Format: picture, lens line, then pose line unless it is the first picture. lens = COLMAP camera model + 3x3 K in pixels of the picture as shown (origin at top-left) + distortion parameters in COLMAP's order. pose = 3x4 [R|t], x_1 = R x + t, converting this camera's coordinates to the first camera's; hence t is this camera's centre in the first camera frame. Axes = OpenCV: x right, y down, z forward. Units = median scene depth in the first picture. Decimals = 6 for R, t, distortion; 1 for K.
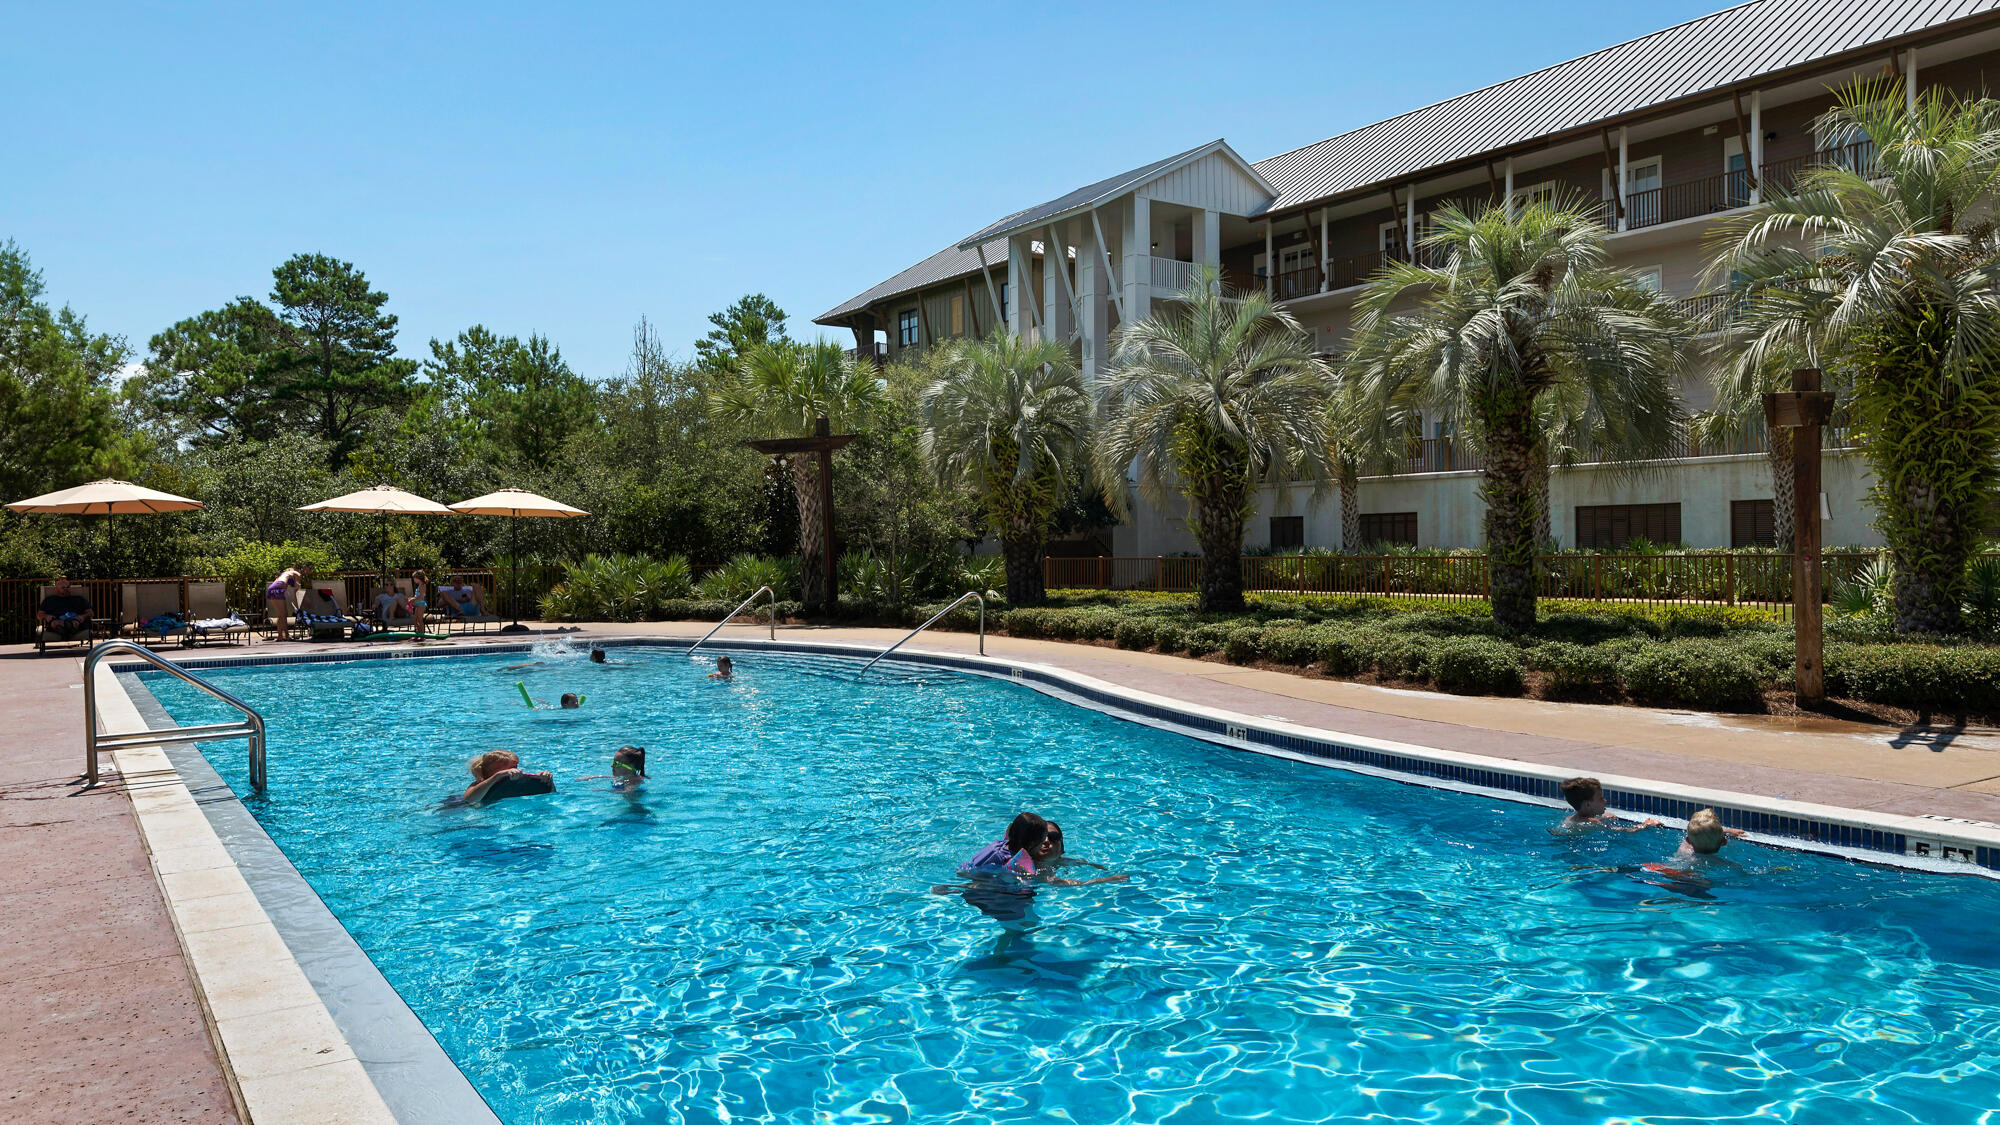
lens RADIAL K [[1368.3, 0, 1000.0], [0, 1368.3, 562.5], [0, 0, 1]] dist [0.049178, 0.001055]
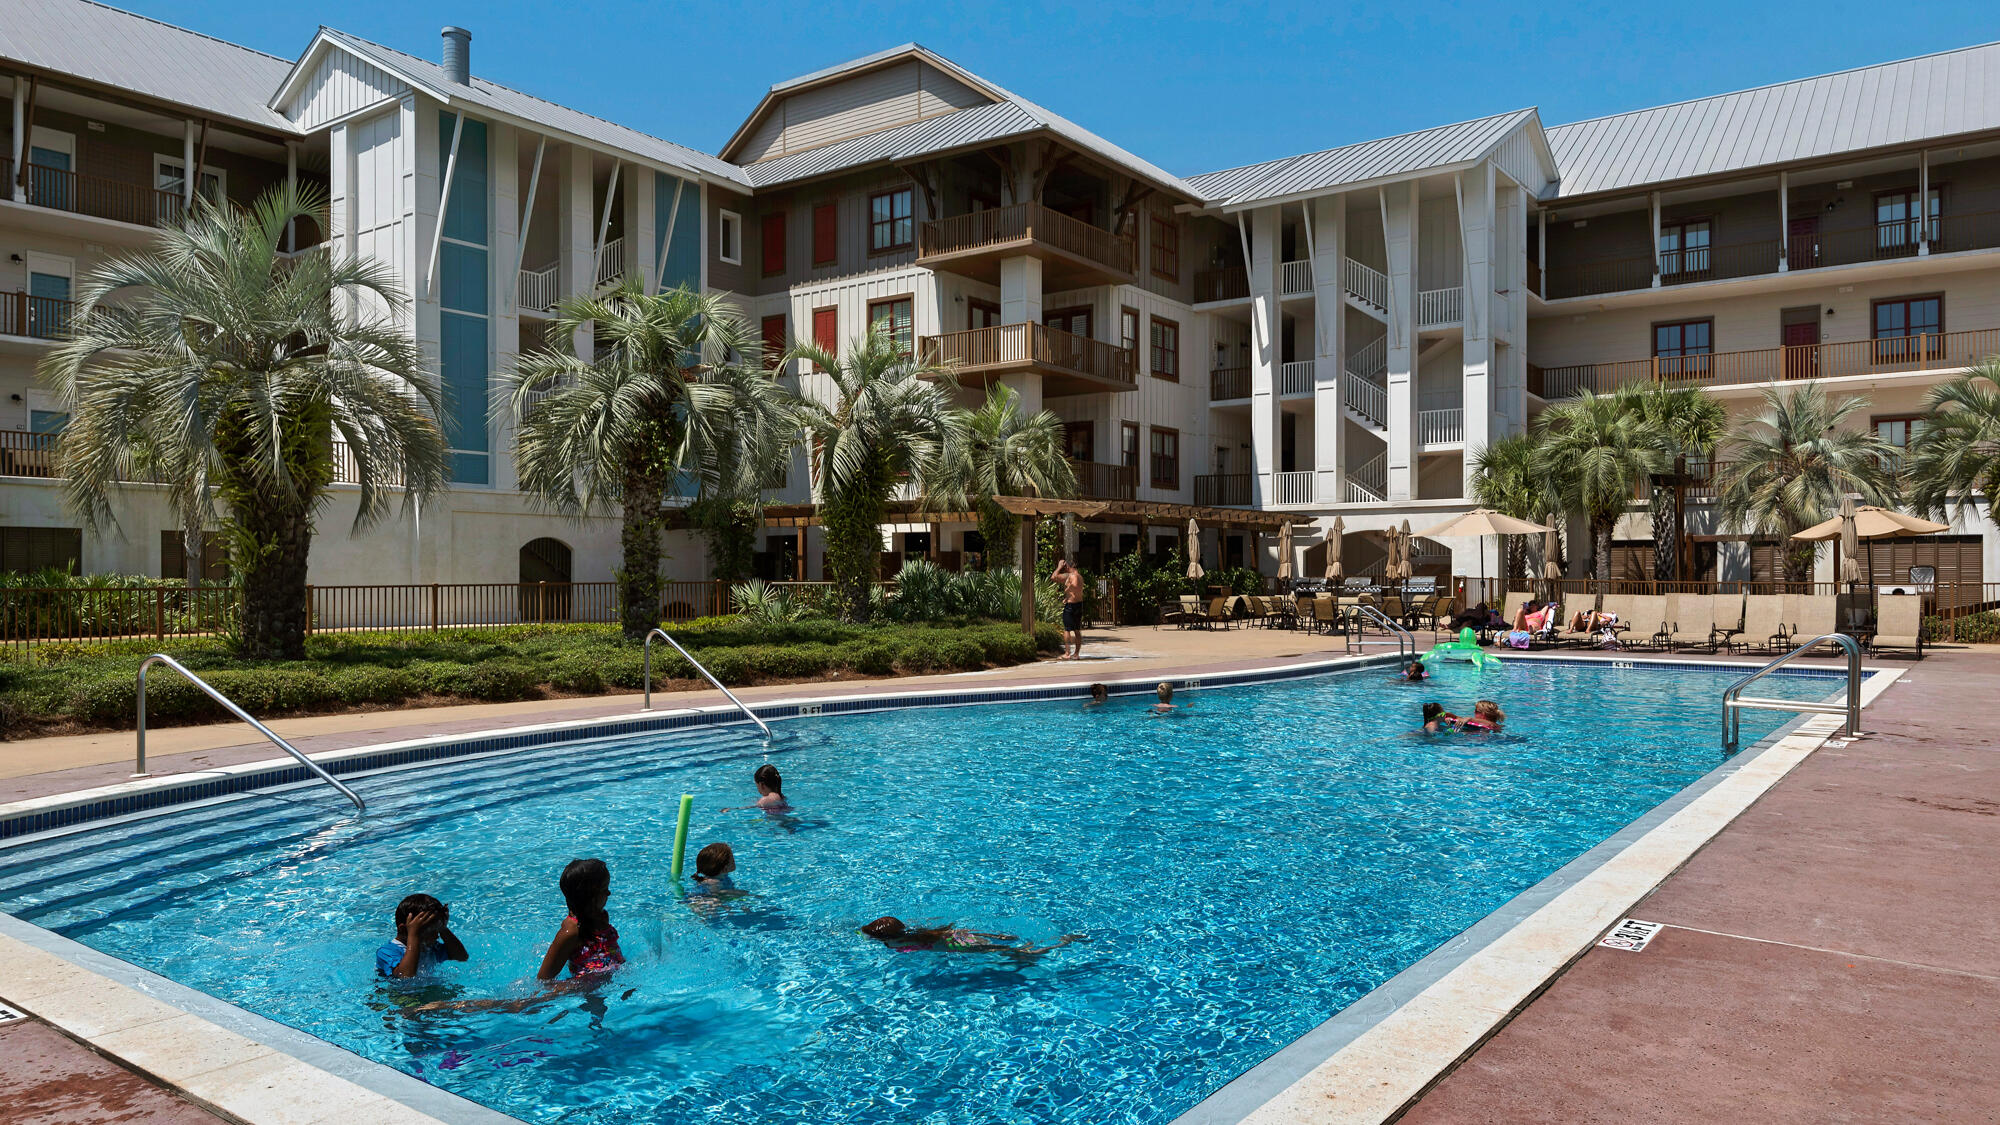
lens RADIAL K [[1368.3, 0, 1000.0], [0, 1368.3, 562.5], [0, 0, 1]] dist [0.049178, 0.001055]
pose [[-0.303336, -0.029612, 0.952424, -0.918164], [-0.002914, 0.999541, 0.030149, -0.057226], [-0.952879, 0.006370, -0.303283, 1.047602]]
